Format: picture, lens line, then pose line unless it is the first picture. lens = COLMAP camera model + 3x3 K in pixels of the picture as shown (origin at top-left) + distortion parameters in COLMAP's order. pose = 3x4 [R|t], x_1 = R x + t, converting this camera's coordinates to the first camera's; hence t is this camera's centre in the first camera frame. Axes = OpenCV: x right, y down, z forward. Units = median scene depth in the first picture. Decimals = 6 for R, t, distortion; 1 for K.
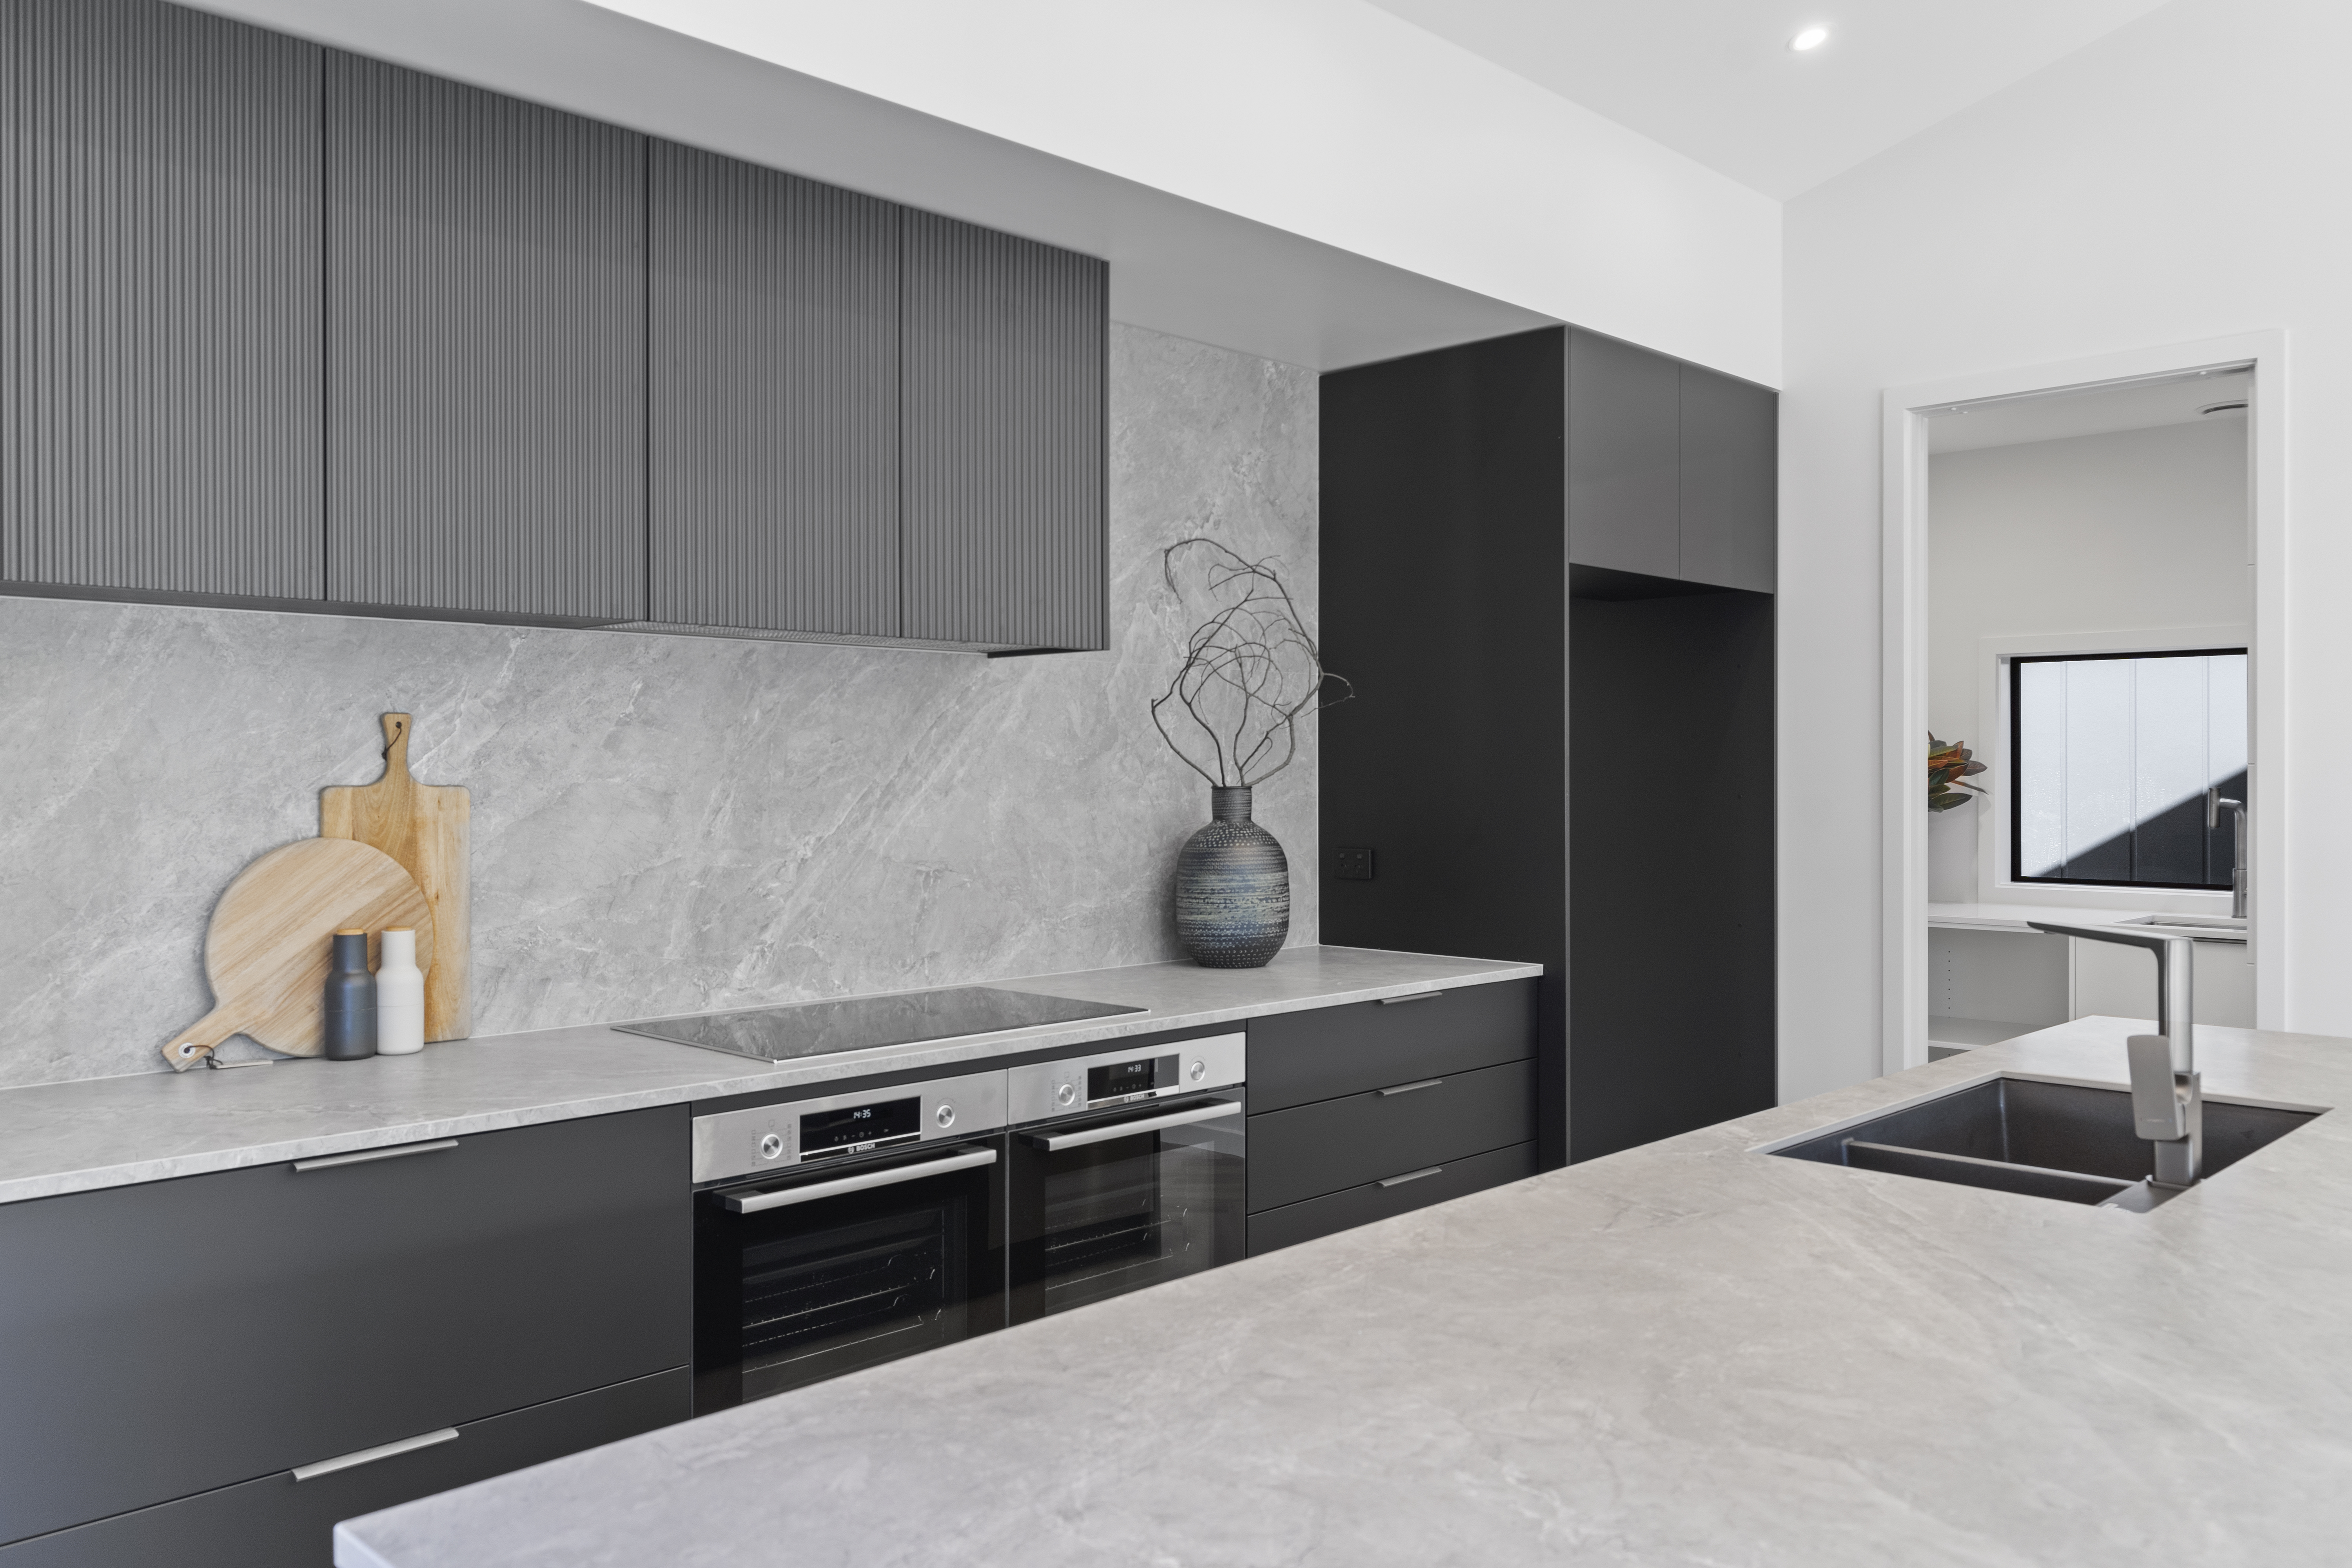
lens RADIAL K [[1766.6, 0, 1171.4], [0, 1766.6, 767.6], [0, 0, 1]] dist [0.010691, -0.012538]
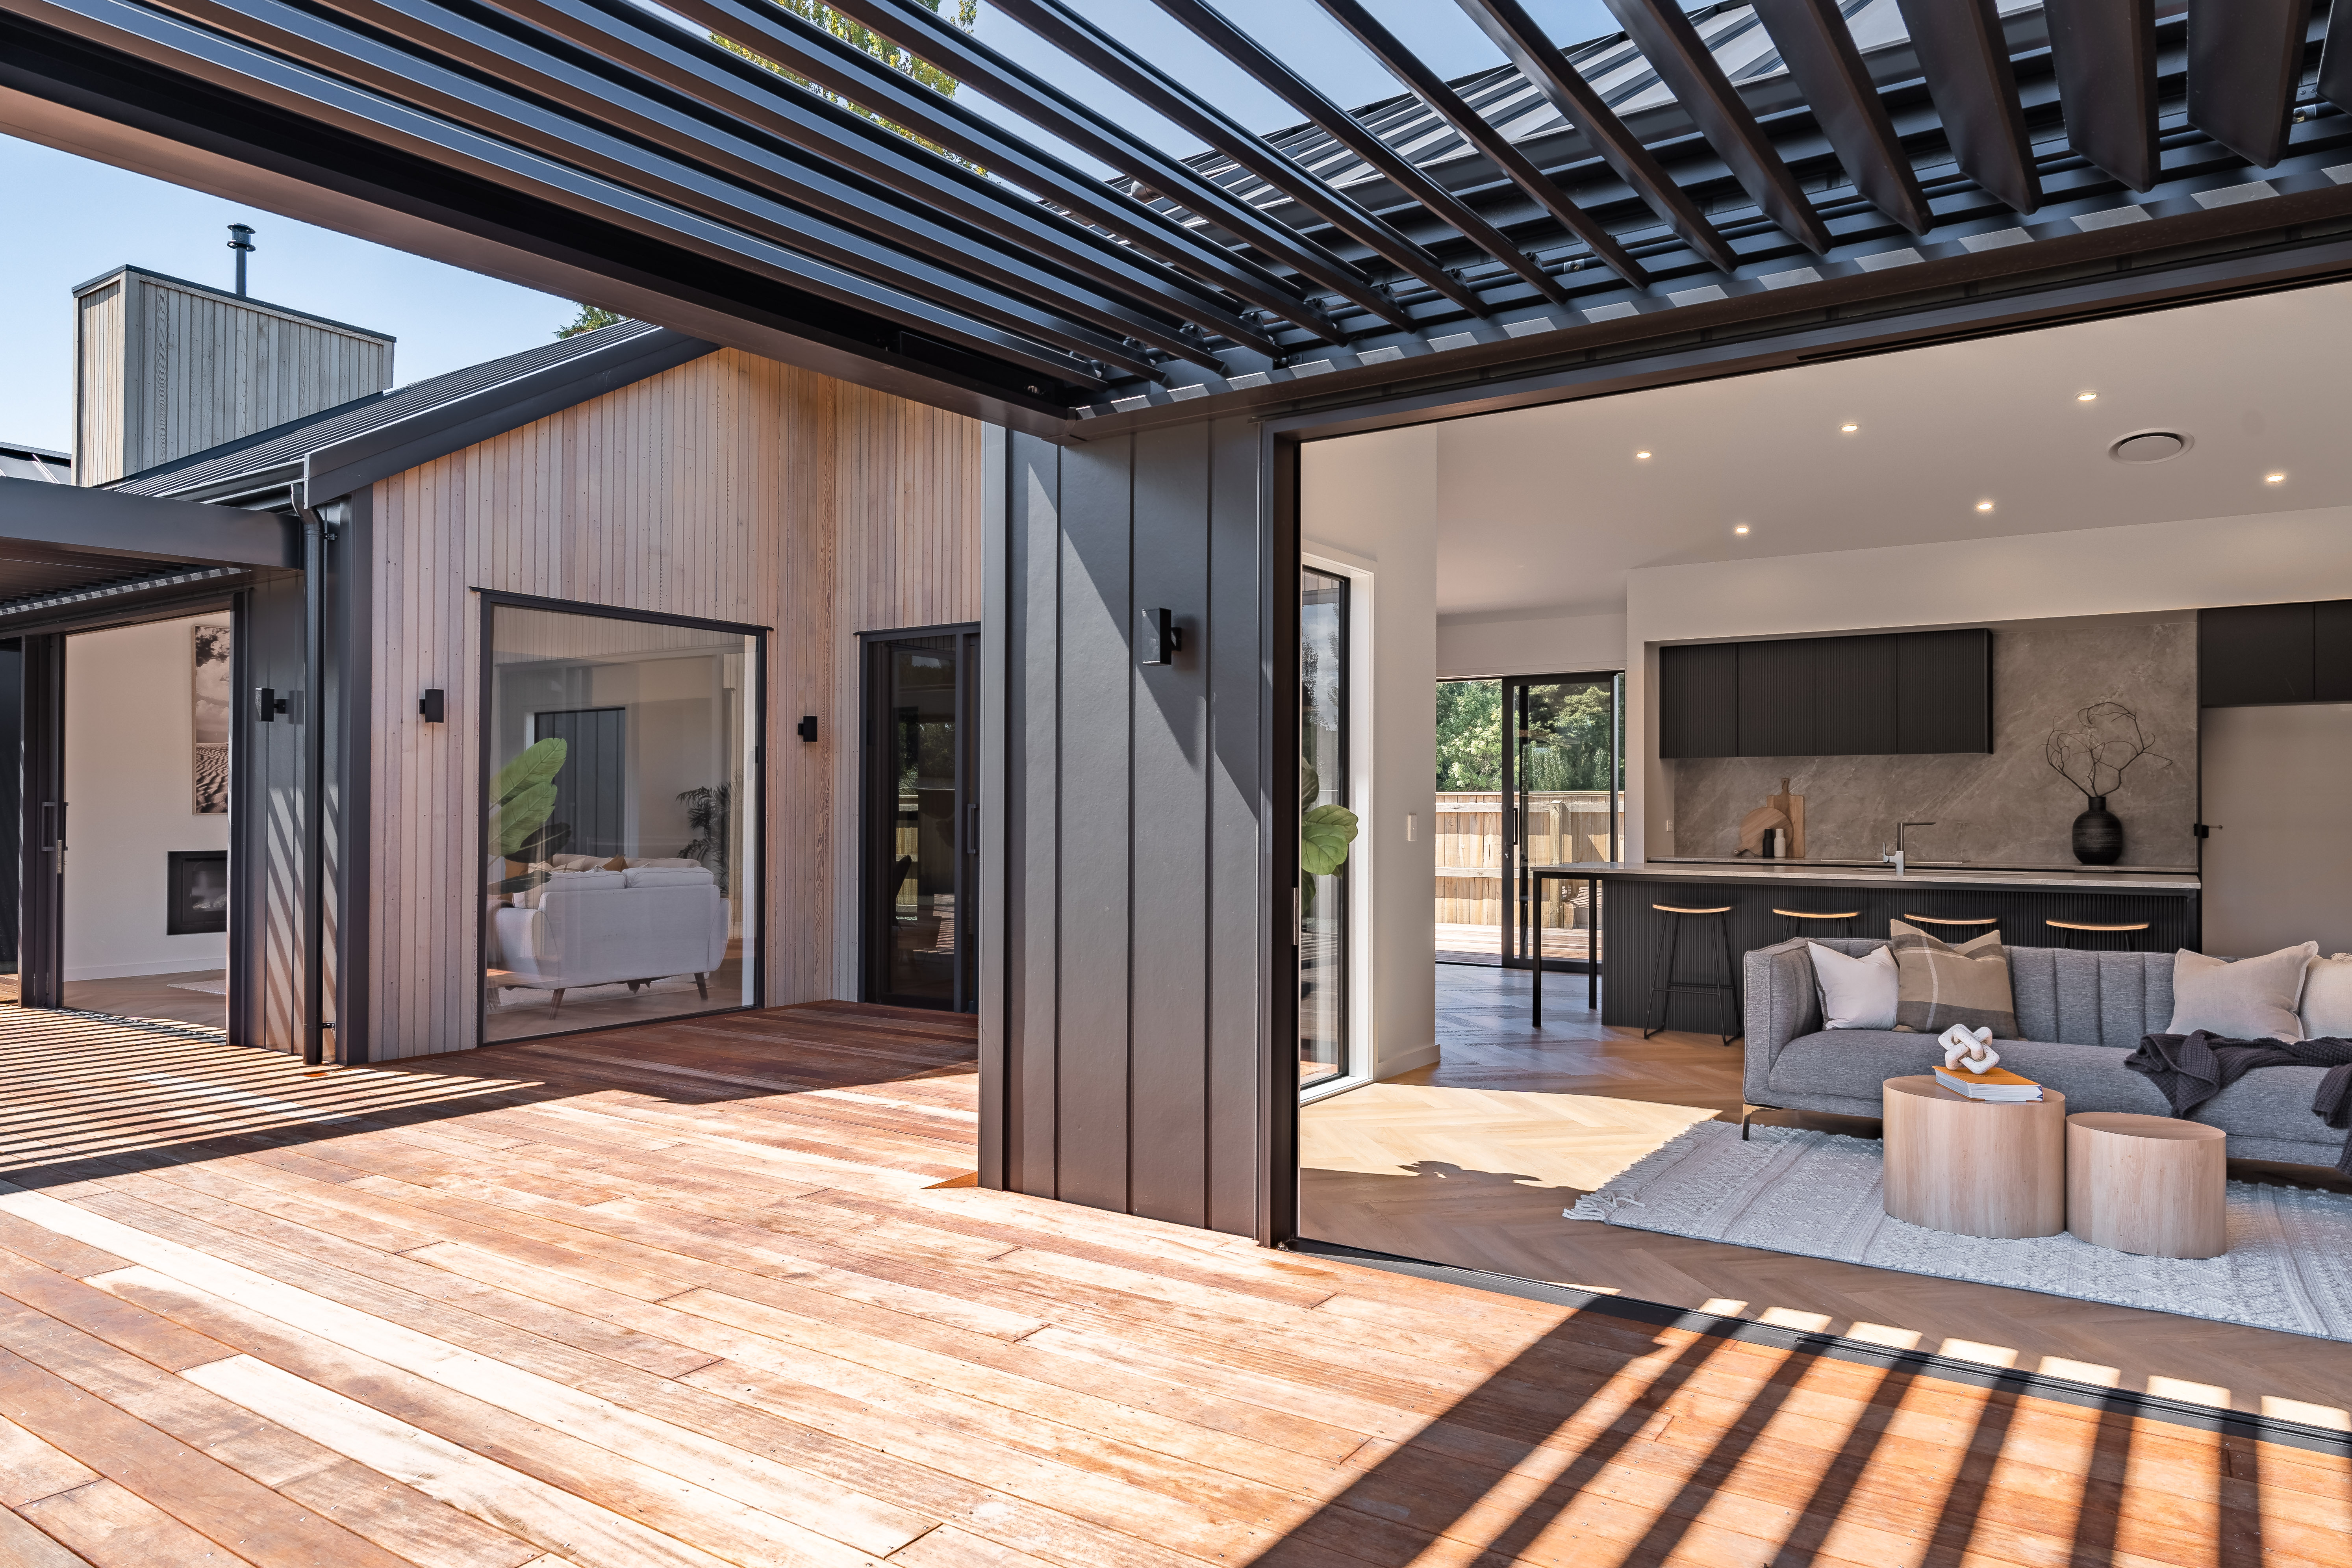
lens RADIAL K [[1468.4, 0, 1175.6], [0, 1468.4, 796.6], [0, 0, 1]] dist [0.005547, -0.002734]
pose [[0.202383, -0.008522, -0.979269, 2.328541], [-0.003603, 0.999949, -0.009447, 0.044018], [0.979300, 0.005441, 0.202342, -0.981392]]
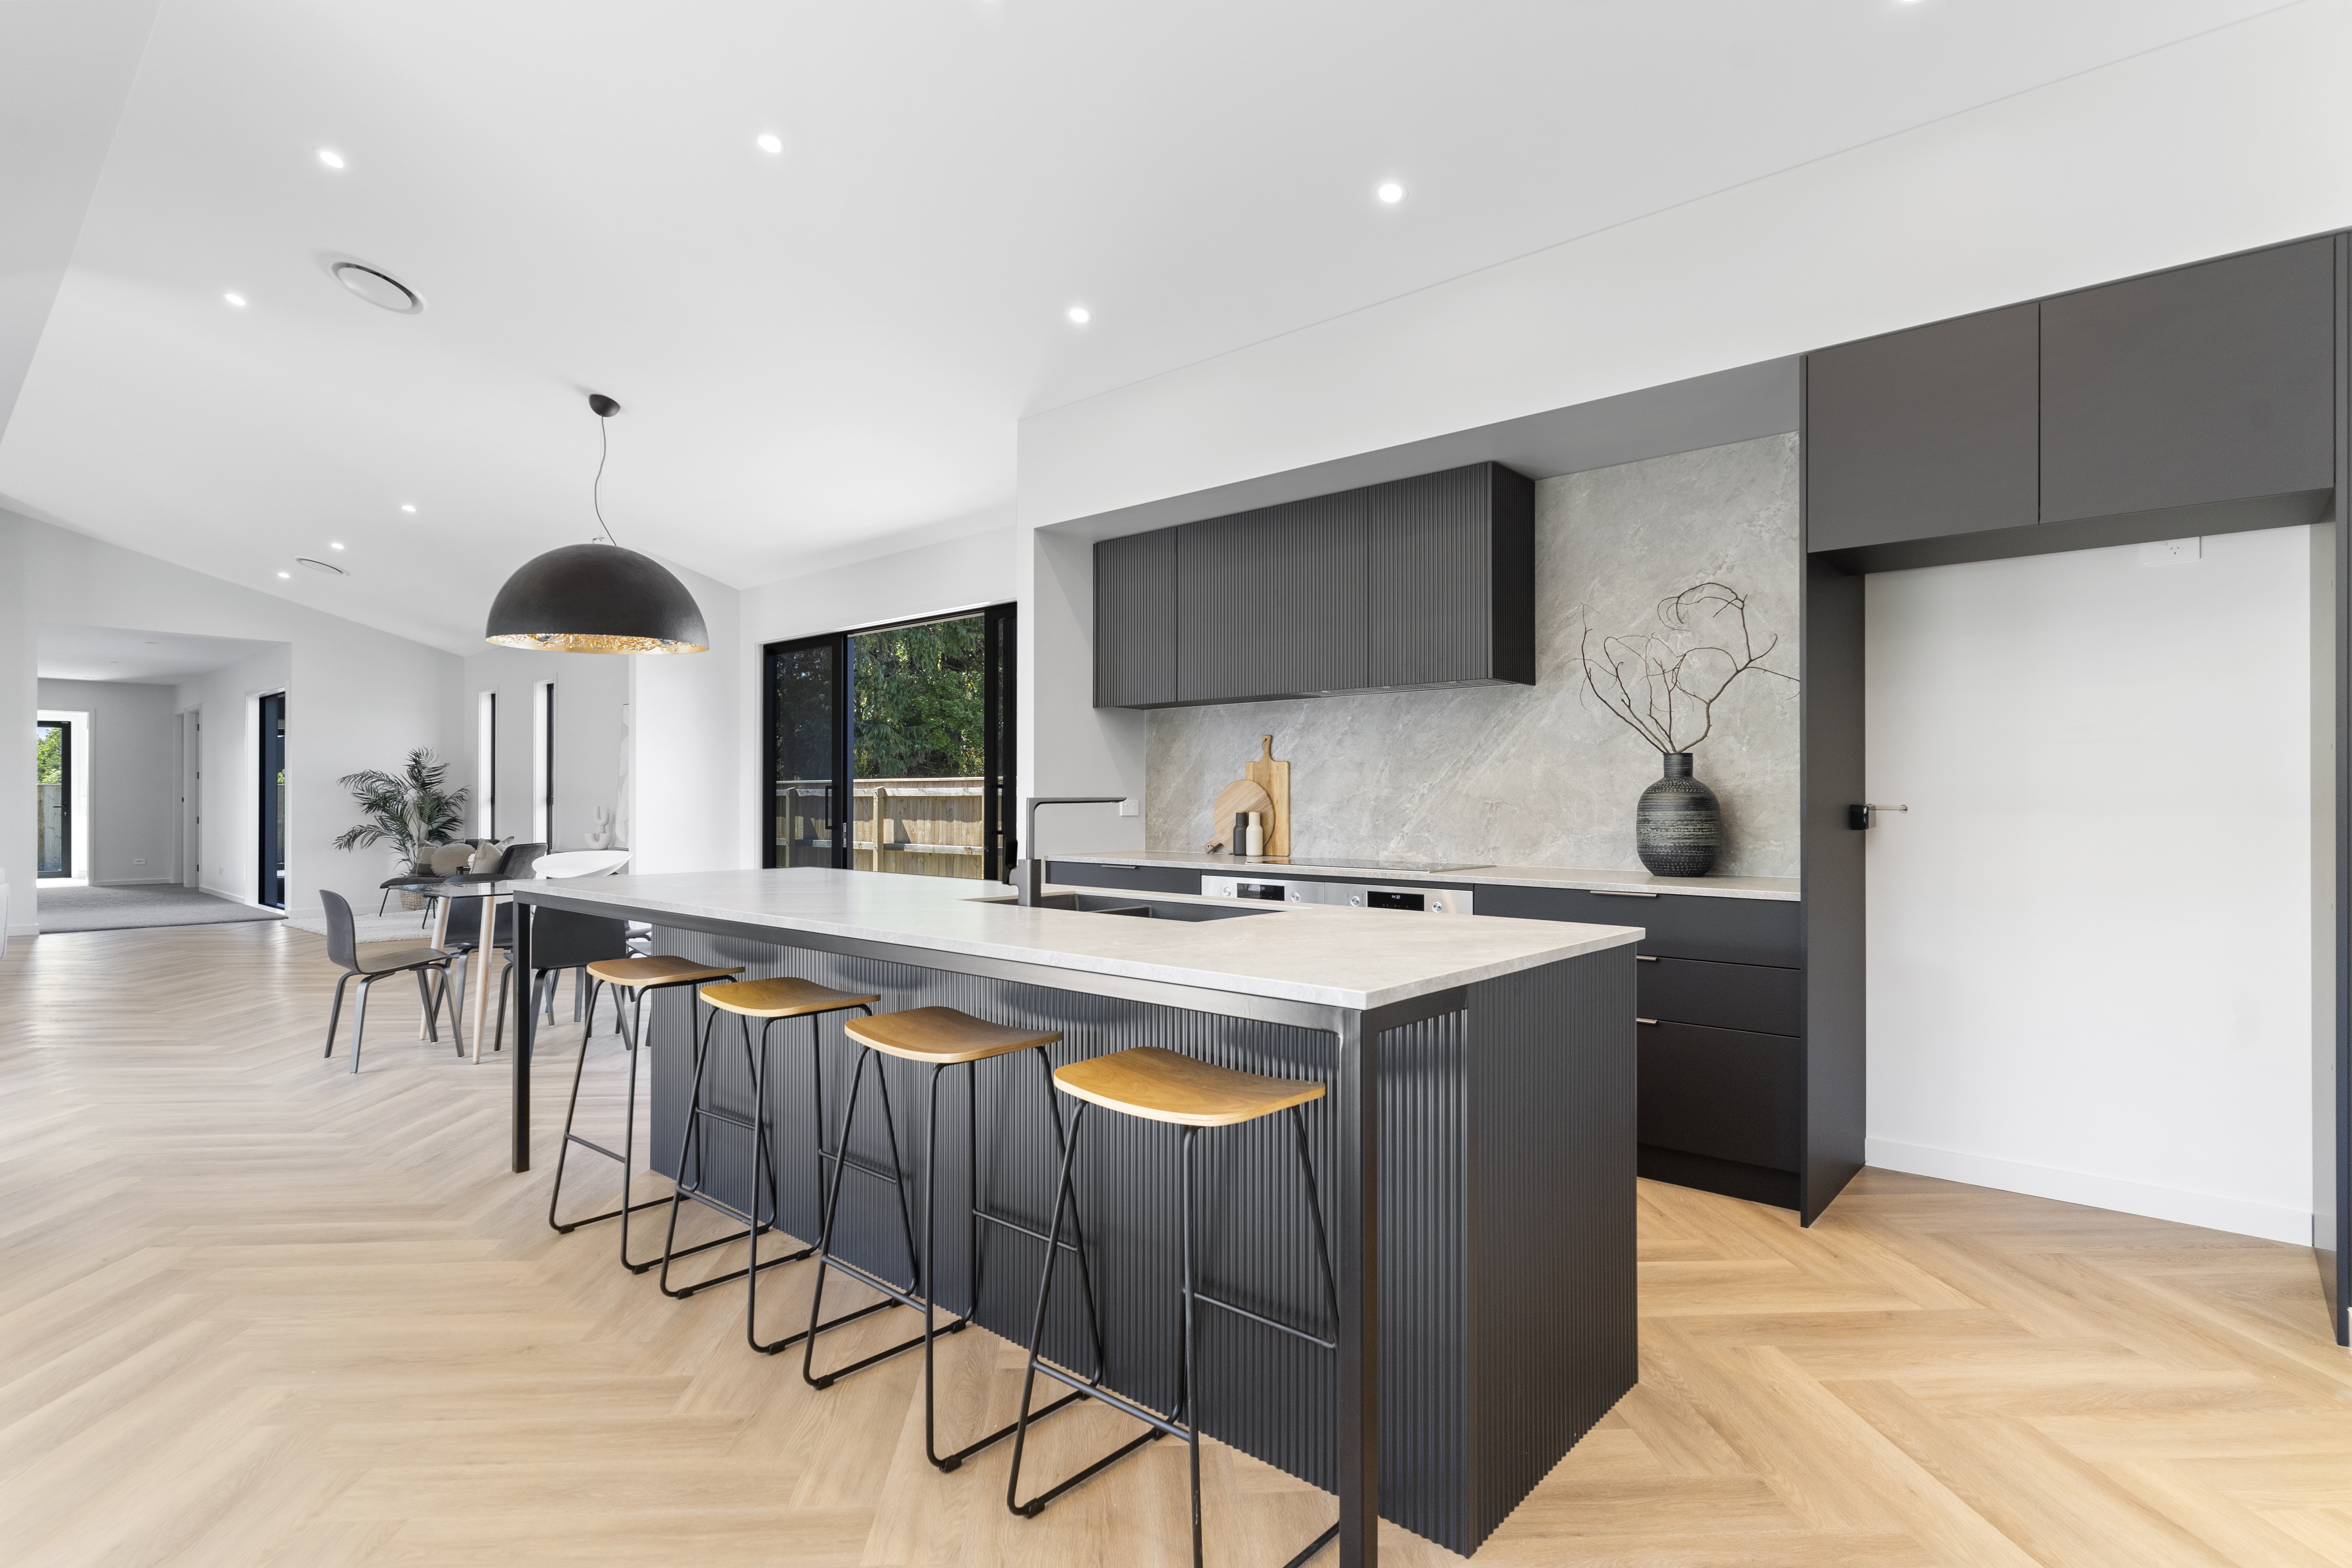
lens RADIAL K [[1144.6, 0, 1175.6], [0, 1144.6, 798.4], [0, 0, 1]] dist [-0.002973, -0.002228]
pose [[0.072200, 0.000729, -0.997390, 1.146750], [-0.000037, 1.000000, 0.000728, 0.057132], [0.997390, -0.000016, 0.072200, 0.622551]]
